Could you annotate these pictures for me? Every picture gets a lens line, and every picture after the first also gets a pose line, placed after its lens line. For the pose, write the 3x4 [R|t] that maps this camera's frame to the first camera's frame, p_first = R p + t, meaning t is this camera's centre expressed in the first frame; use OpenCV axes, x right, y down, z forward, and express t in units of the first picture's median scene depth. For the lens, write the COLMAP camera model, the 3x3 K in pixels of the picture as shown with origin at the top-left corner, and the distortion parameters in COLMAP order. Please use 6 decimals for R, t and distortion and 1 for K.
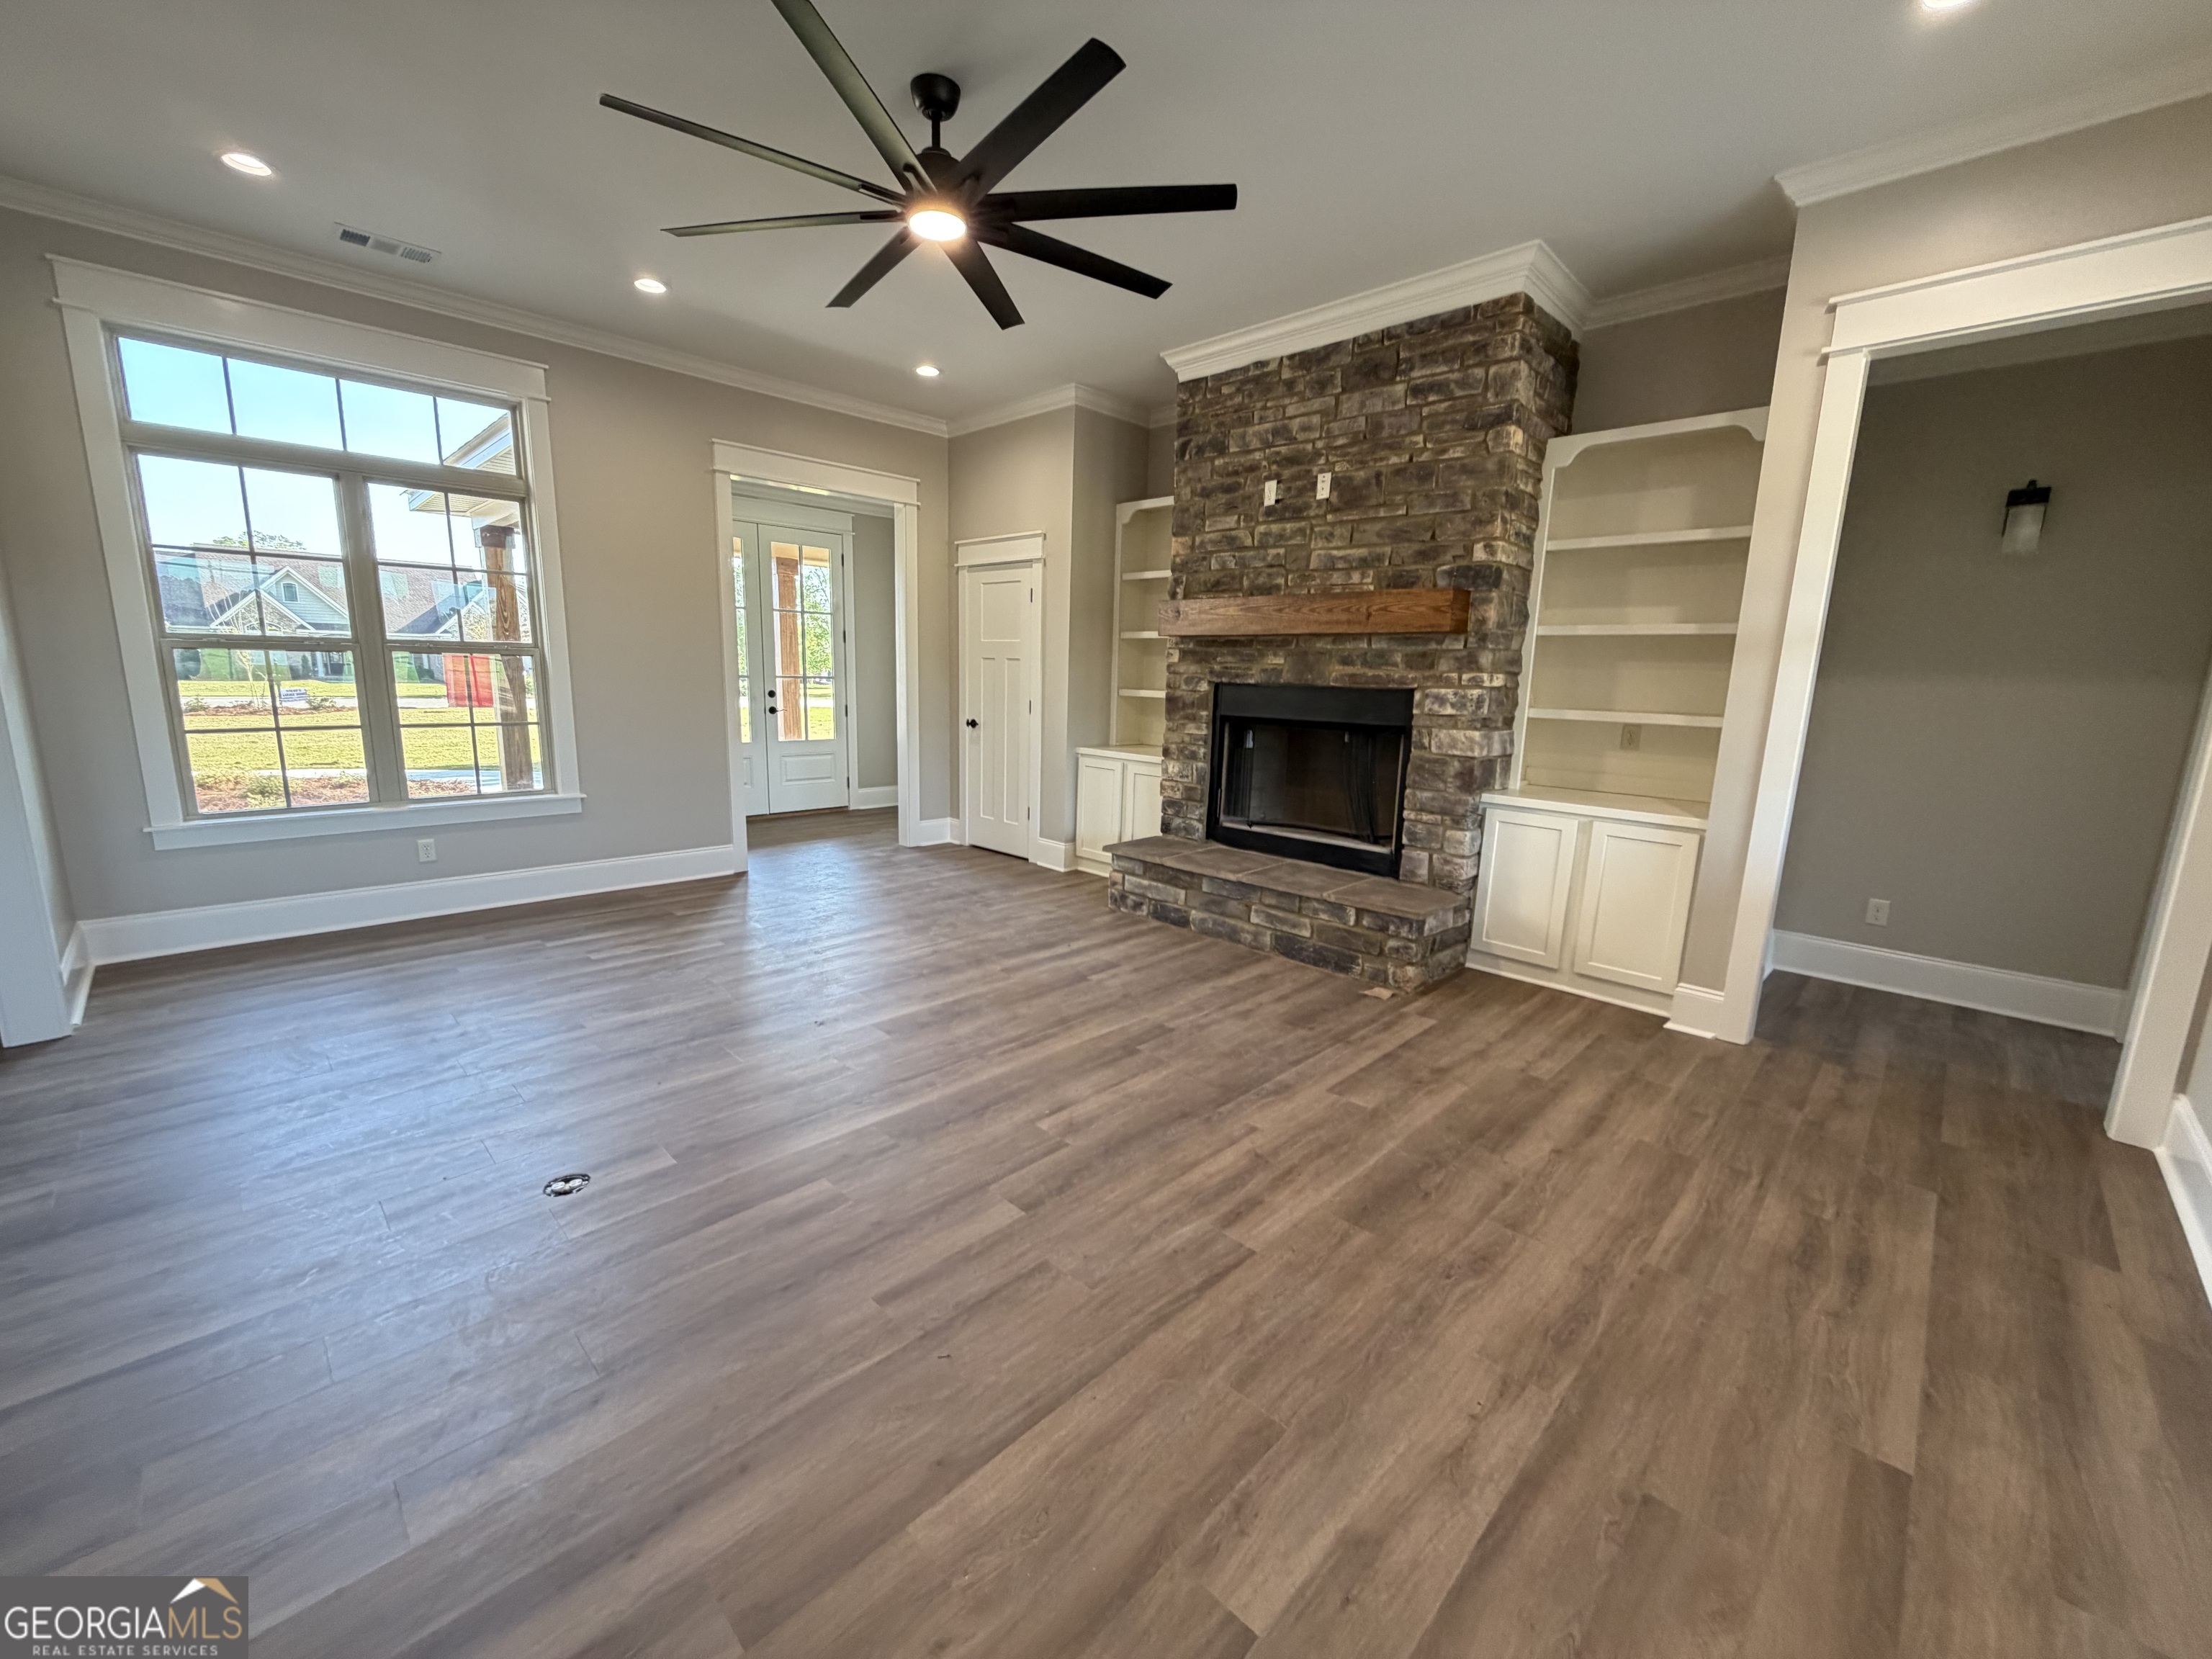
lens RADIAL K [[882.9, 0, 1104.2], [0, 882.9, 832.2], [0, 0, 1]] dist [-0.000496, 0.000510]
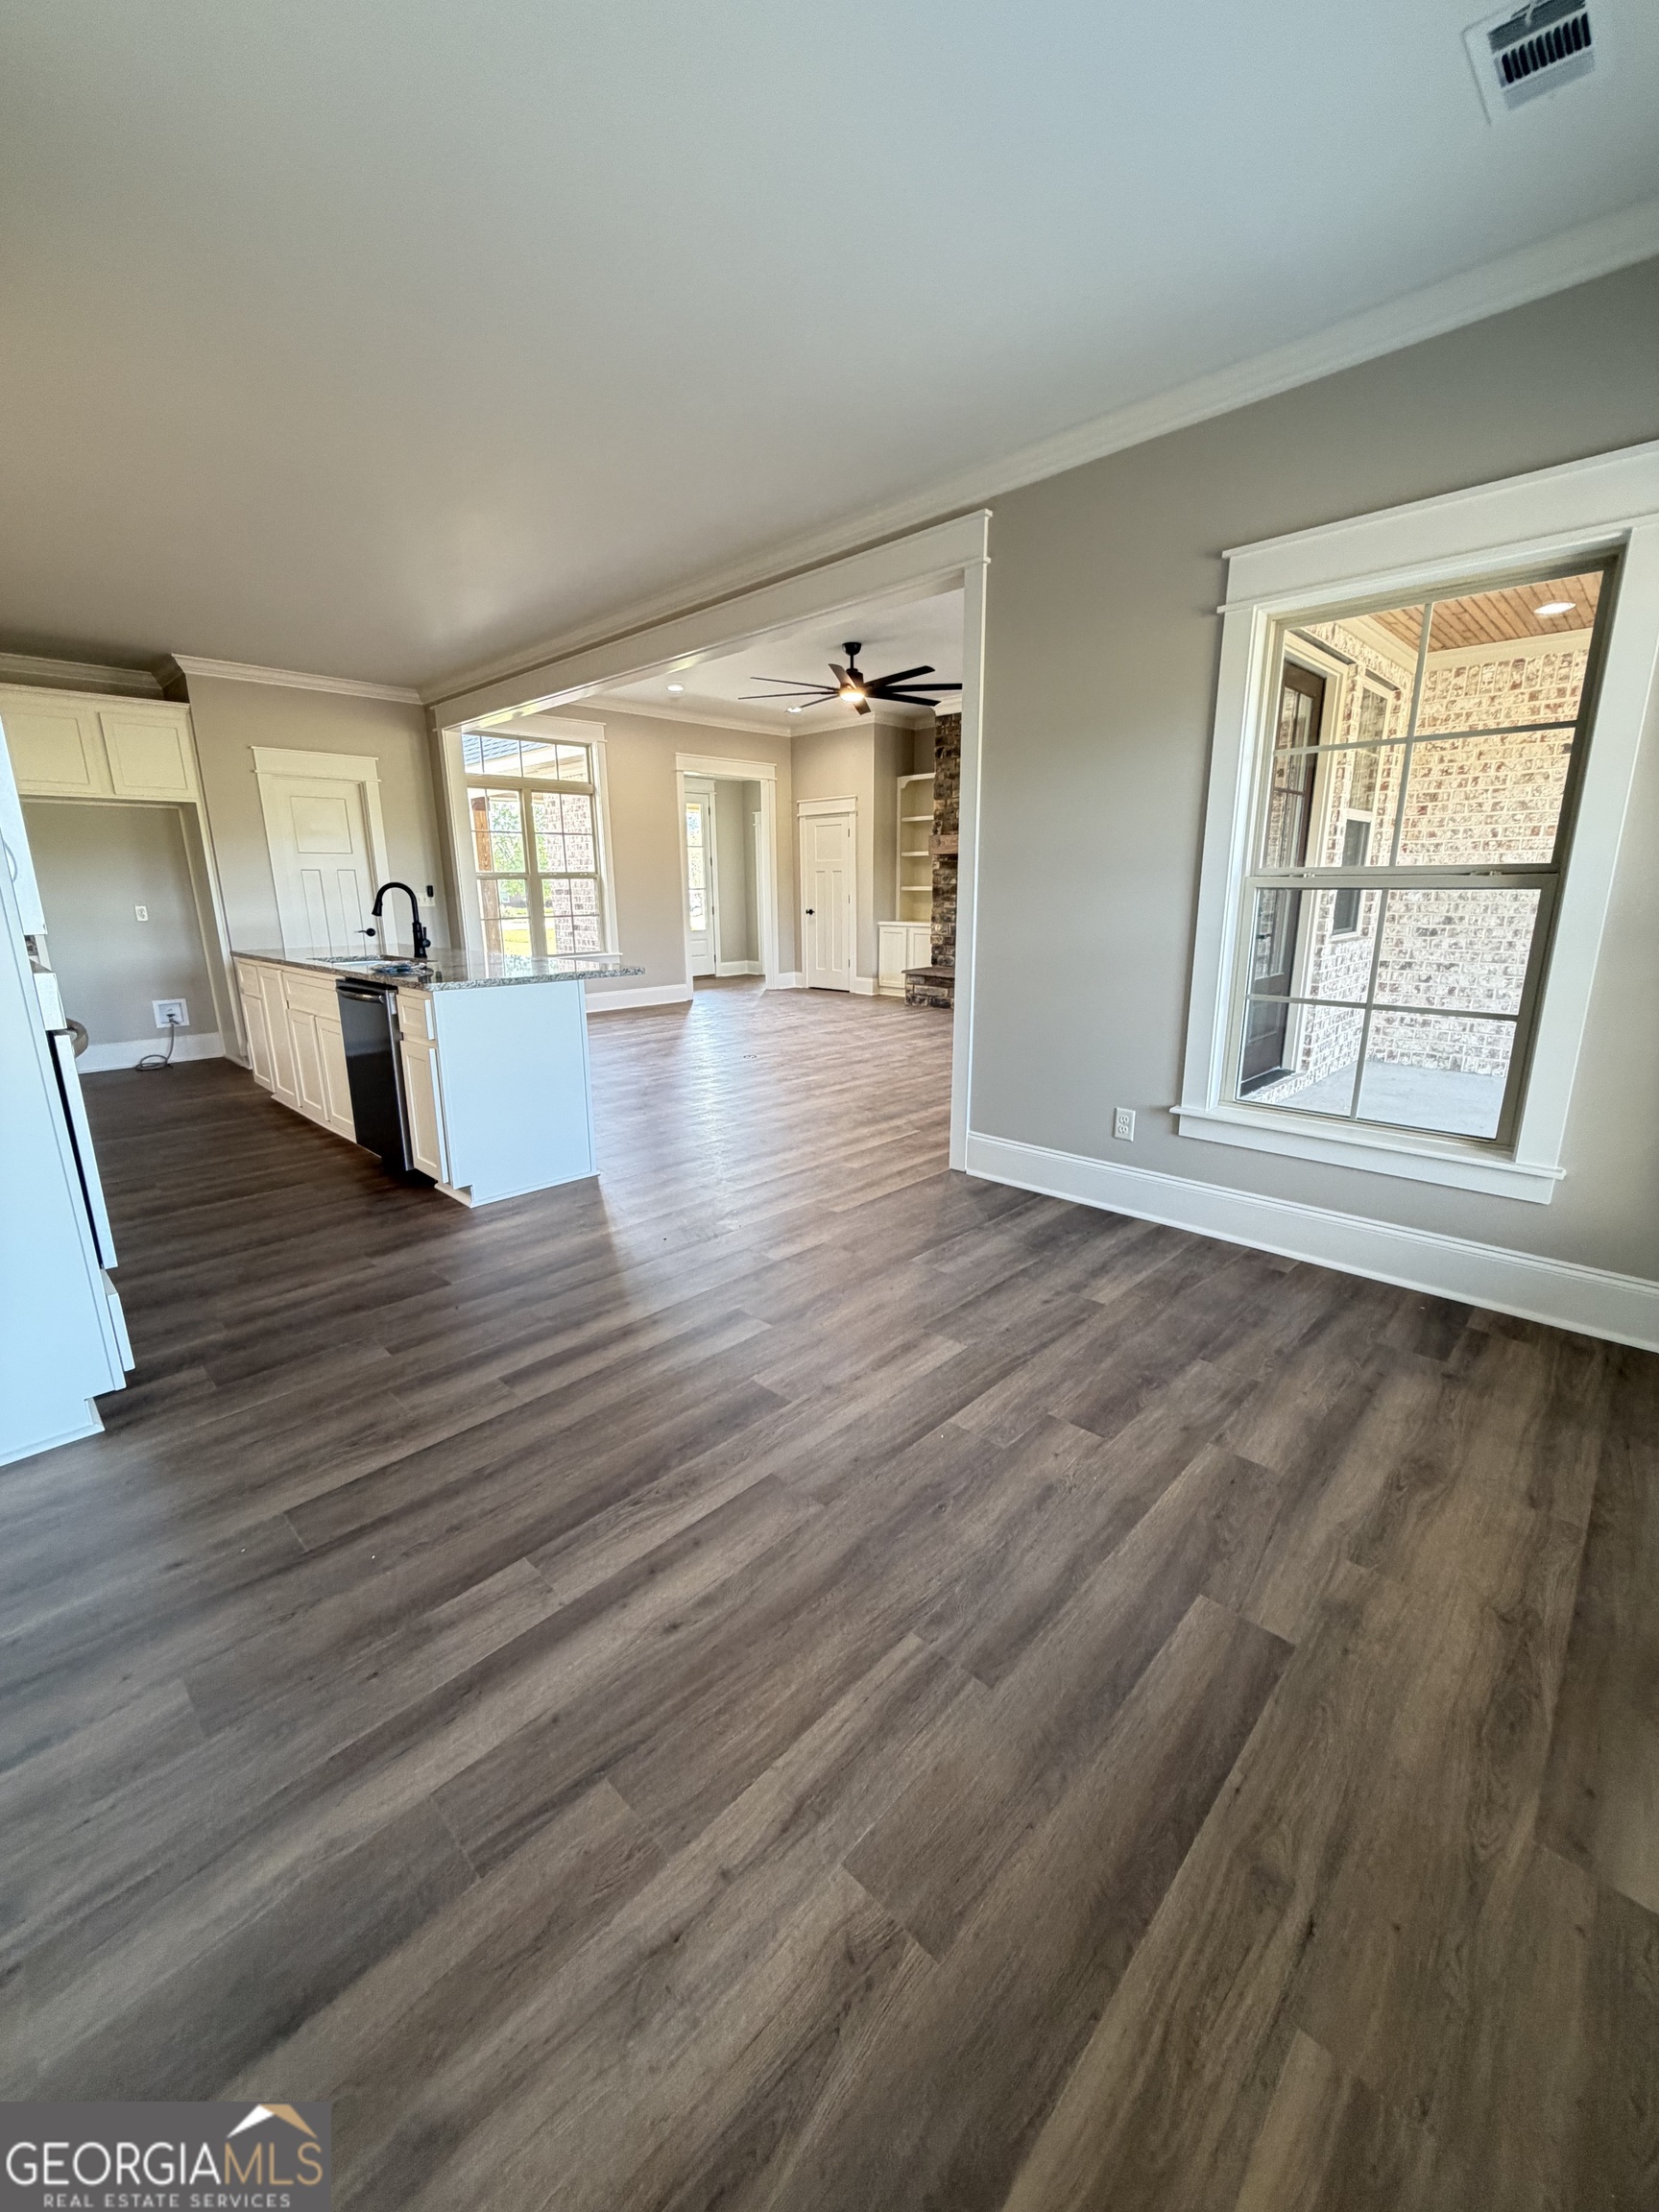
lens RADIAL K [[882.9, 0, 820.9], [0, 882.9, 1107.7], [0, 0, 1]] dist [-0.000496, 0.000510]
pose [[0.999284, -0.036415, -0.010278, -0.174745], [0.037008, 0.997189, 0.065146, 0.189232], [0.007877, -0.065480, 0.997823, -0.941507]]
